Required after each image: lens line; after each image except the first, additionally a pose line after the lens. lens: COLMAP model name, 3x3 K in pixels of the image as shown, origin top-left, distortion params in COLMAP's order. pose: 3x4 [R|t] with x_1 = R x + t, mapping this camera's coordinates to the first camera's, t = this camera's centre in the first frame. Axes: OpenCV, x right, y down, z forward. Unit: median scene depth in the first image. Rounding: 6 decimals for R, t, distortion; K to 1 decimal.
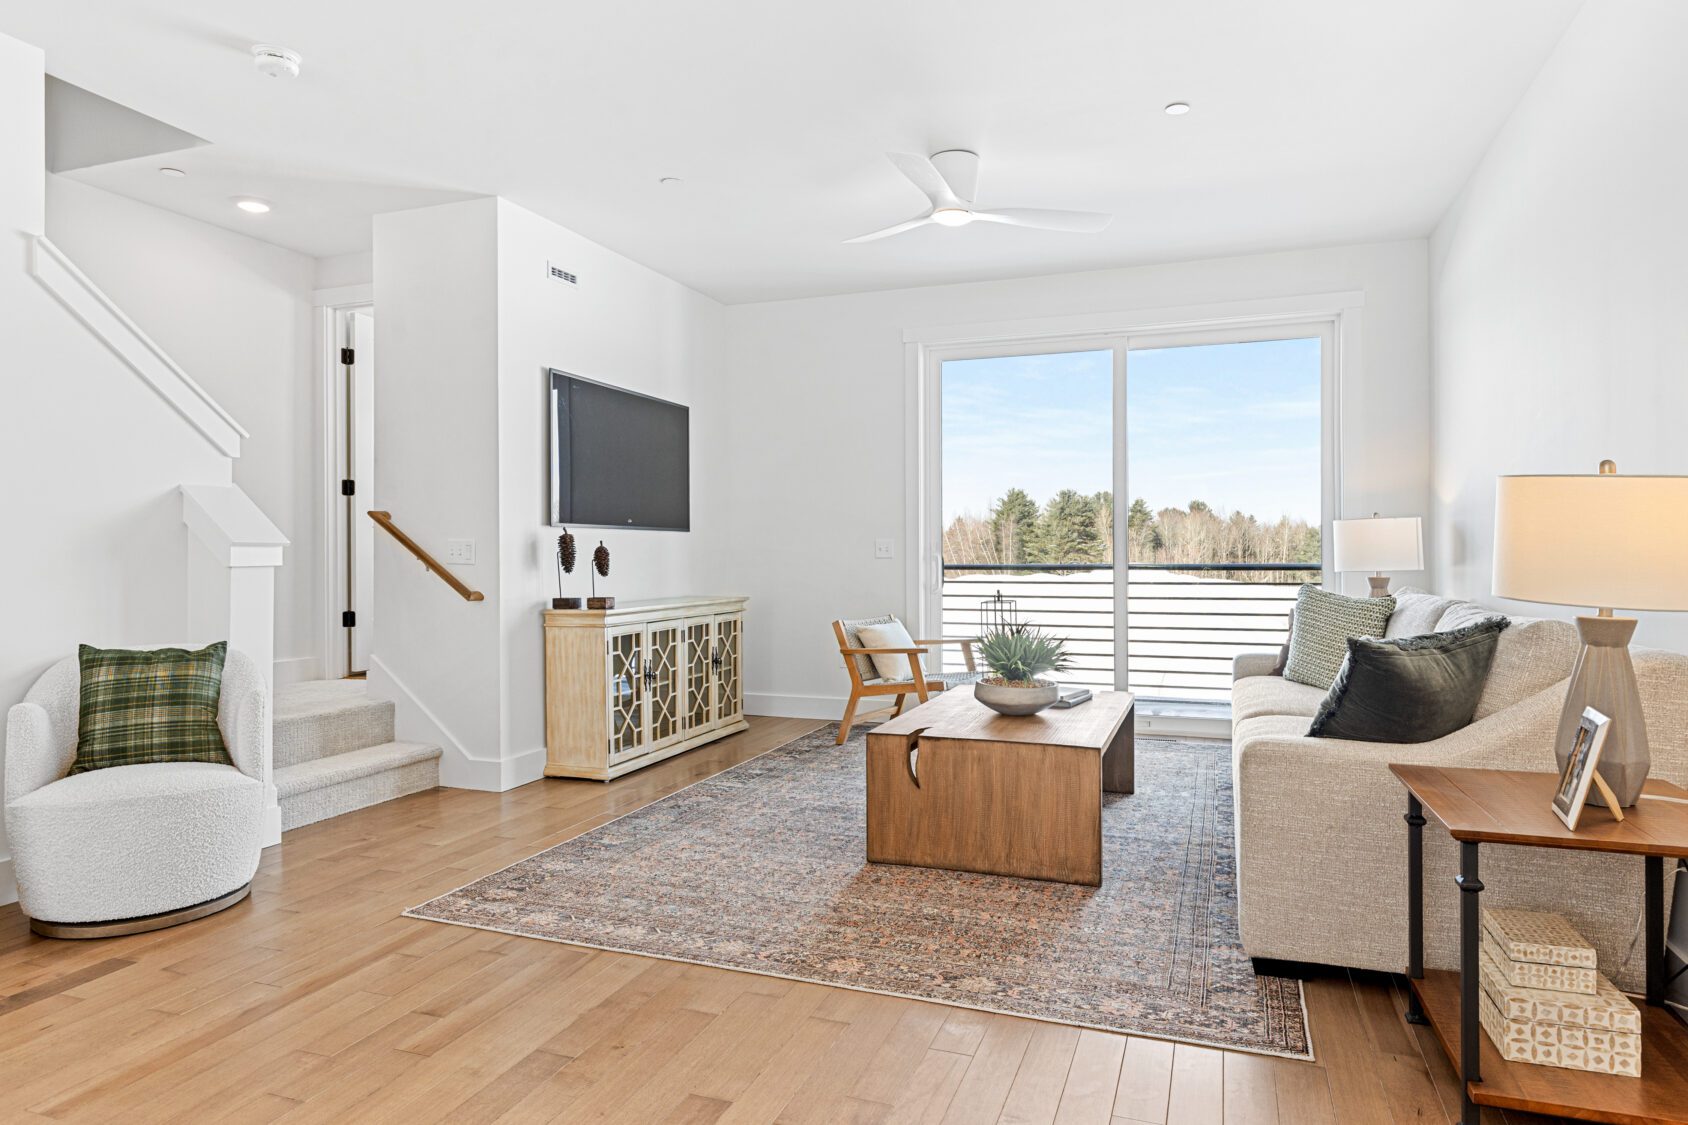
lens RADIAL K [[1011.1, 0, 848.1], [0, 1011.1, 546.4], [0, 0, 1]] dist [0.005148, -0.000355]
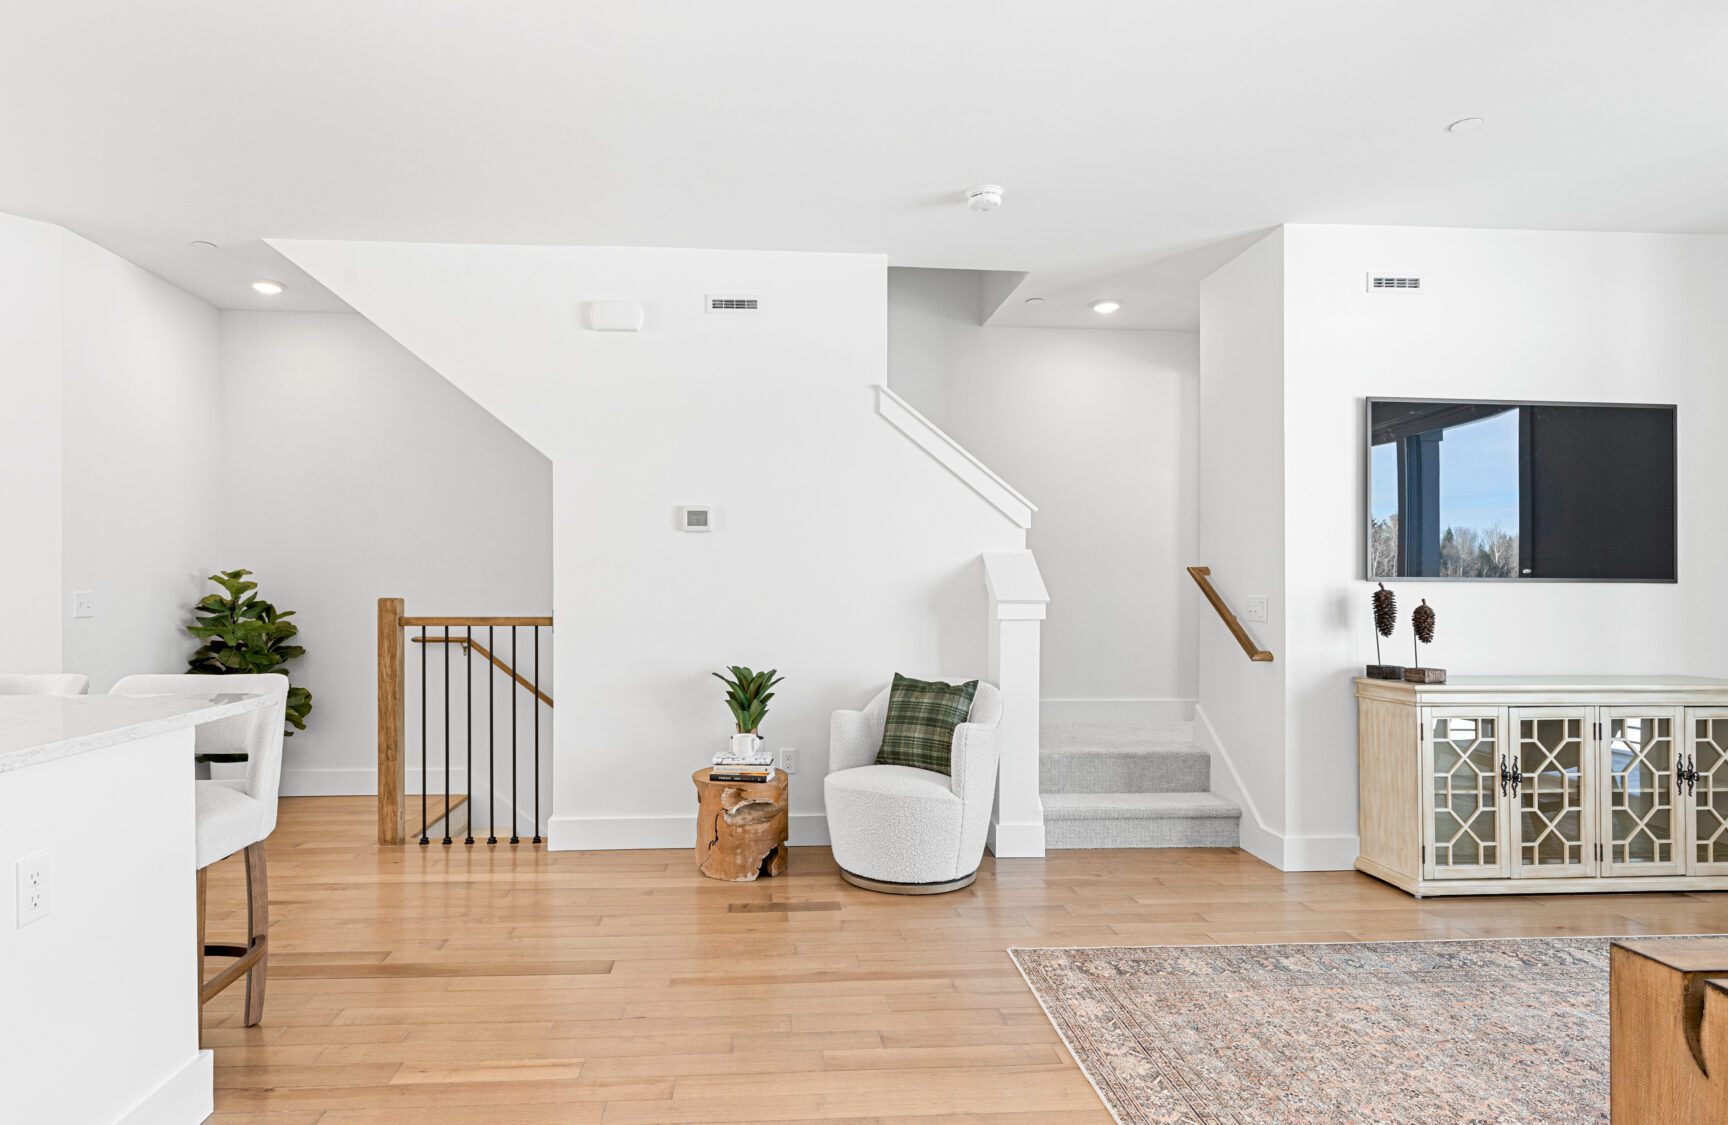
lens RADIAL K [[913.1, 0, 814.1], [0, 913.1, 584.5], [0, 0, 1]] dist [0.001684, -0.002736]
pose [[0.406780, 0.003071, -0.913521, 0.287256], [-0.001315, 0.999995, 0.002776, -0.023457], [0.913525, 0.000072, 0.406782, 0.323867]]
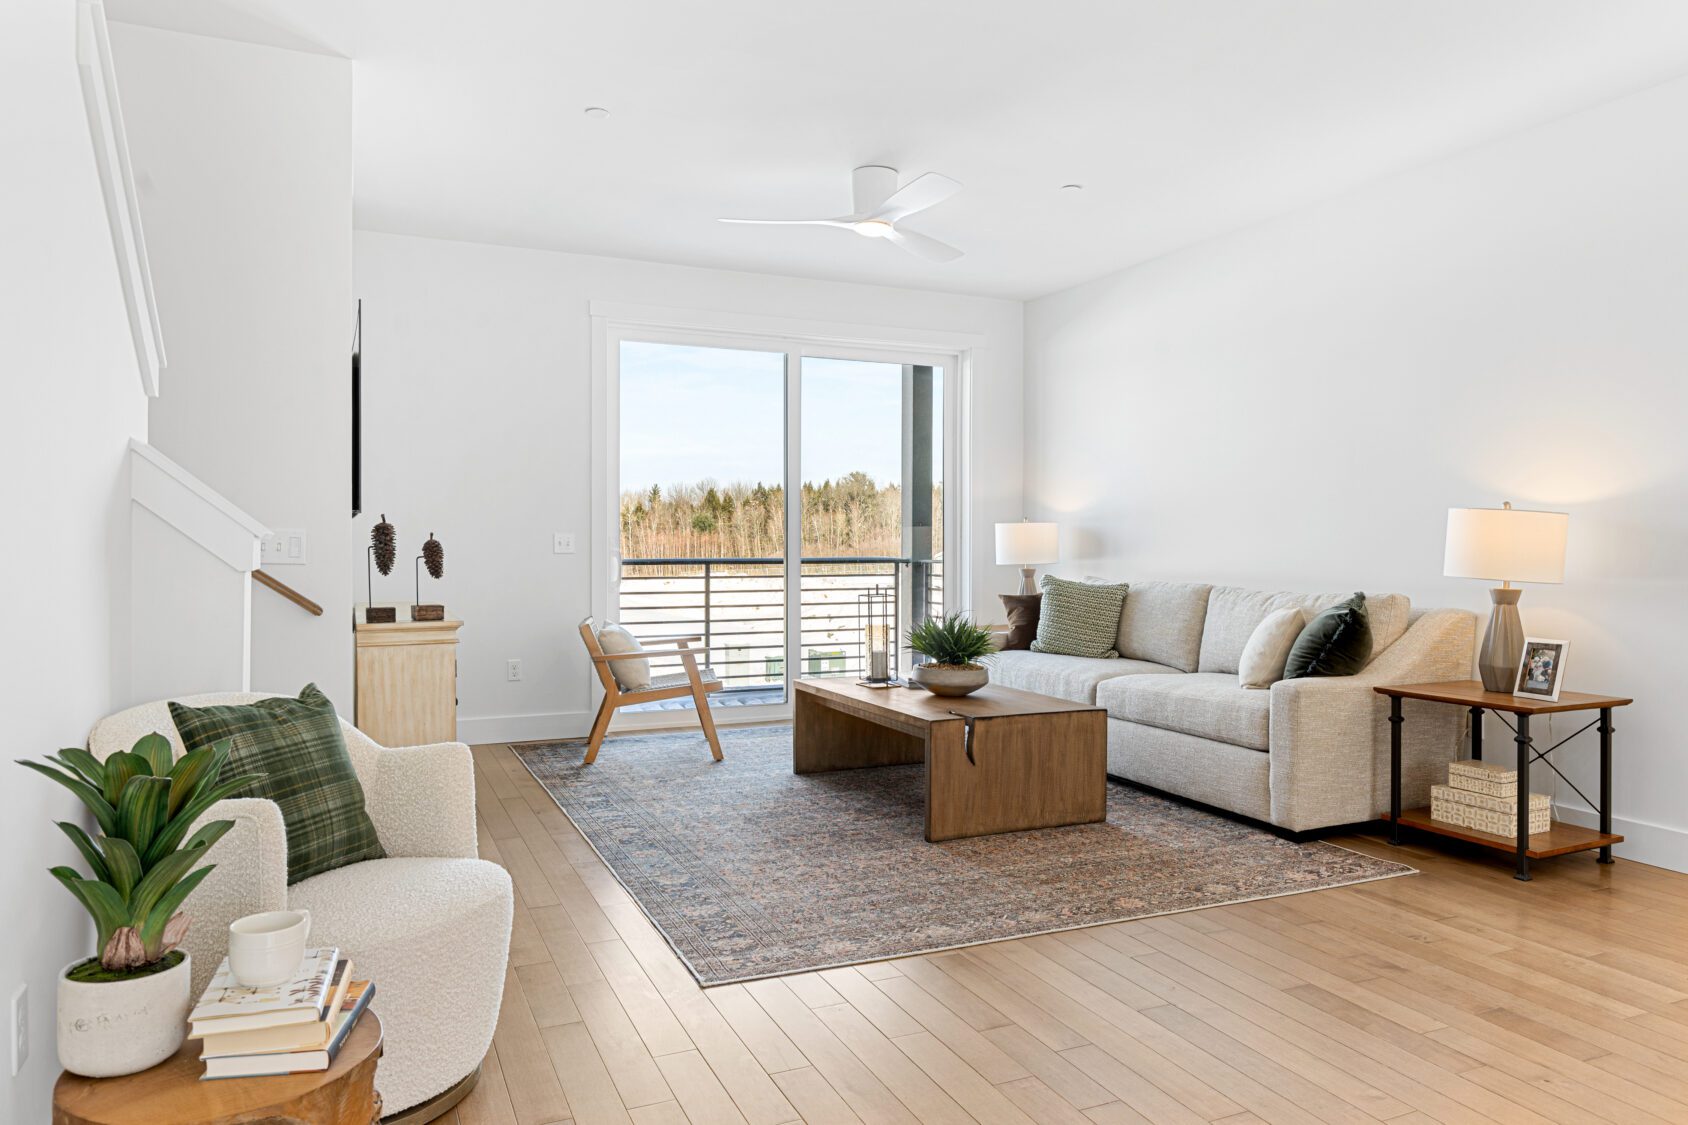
lens RADIAL K [[1120.2, 0, 844.2], [0, 1120.2, 550.1], [0, 0, 1]] dist [0.000699, -0.001723]
pose [[0.717023, 0.000618, 0.697049, -0.782275], [-0.009065, 0.999923, 0.008439, -0.002364], [-0.696990, -0.012370, 0.716974, 0.206977]]
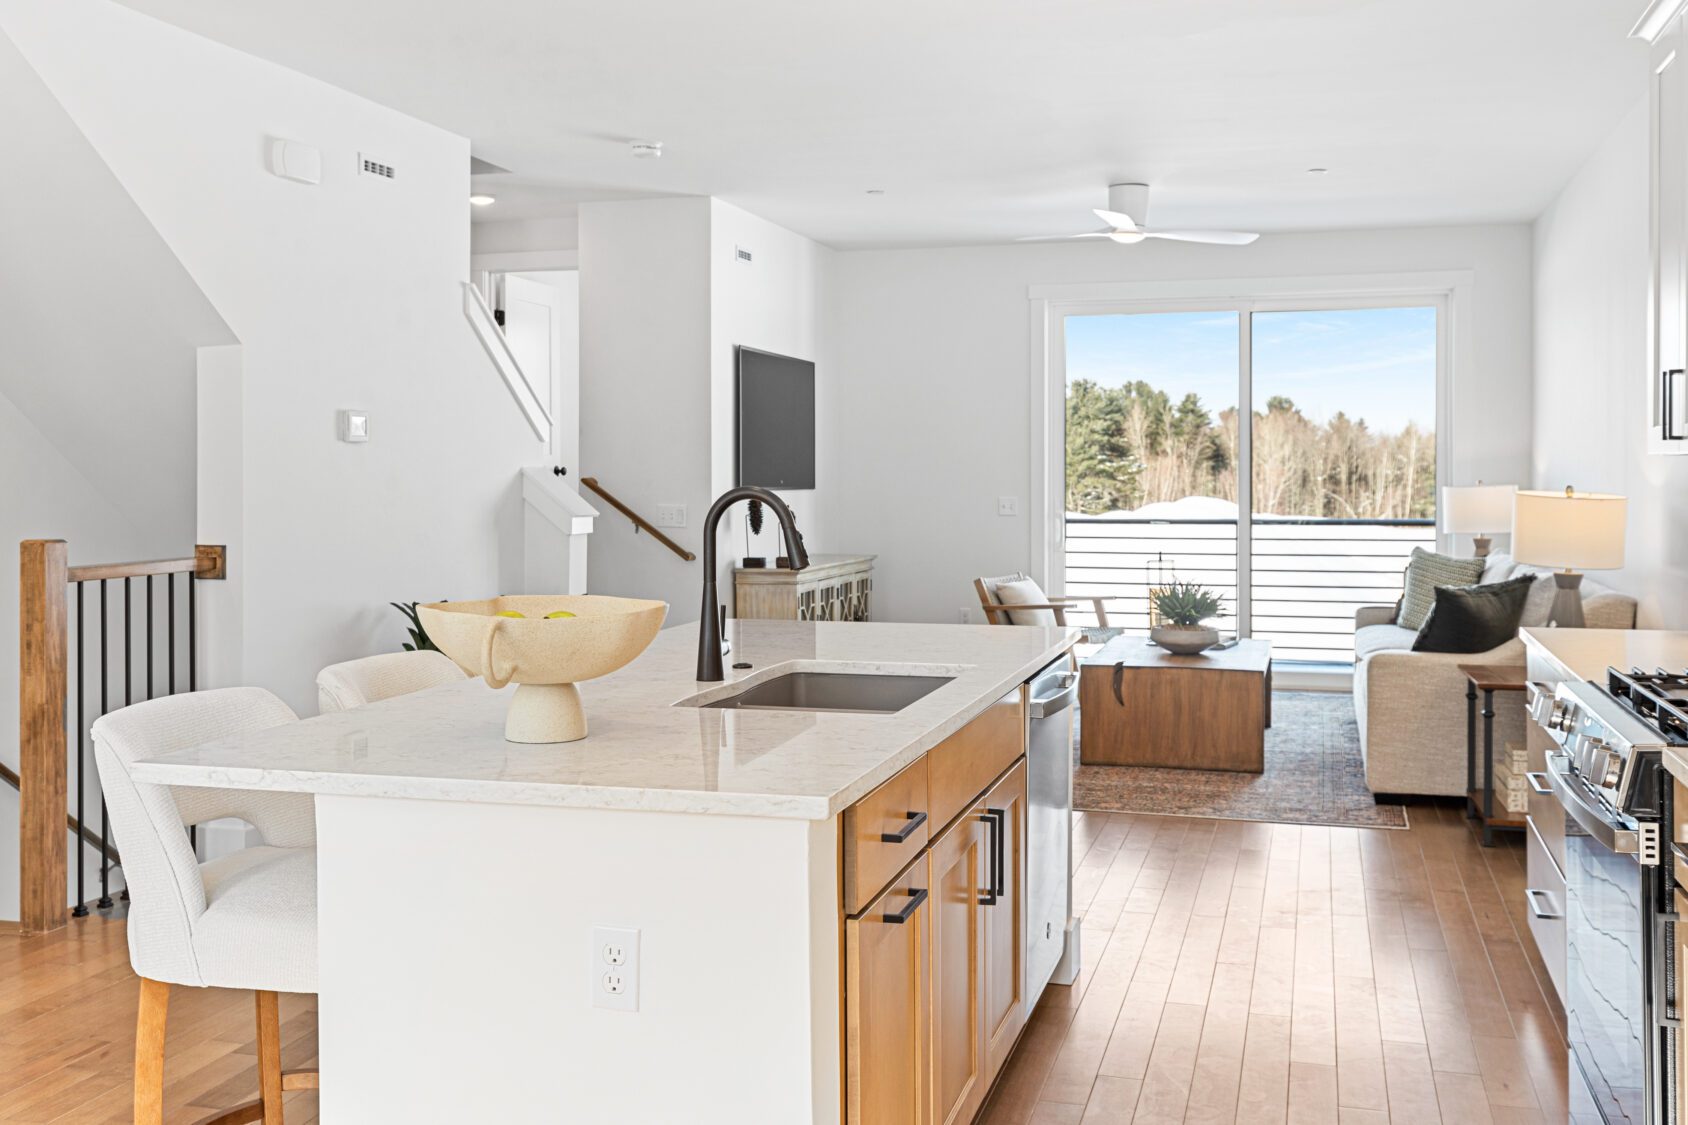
lens RADIAL K [[1609.7, 0, 844.7], [0, 1609.7, 479.8], [0, 0, 1]] dist [0.002585, 0.000000]
pose [[0.997593, 0.002322, 0.069300, -0.384865], [-0.002997, 0.999949, 0.009631, -0.062692], [-0.069275, -0.009815, 0.997549, -0.926089]]
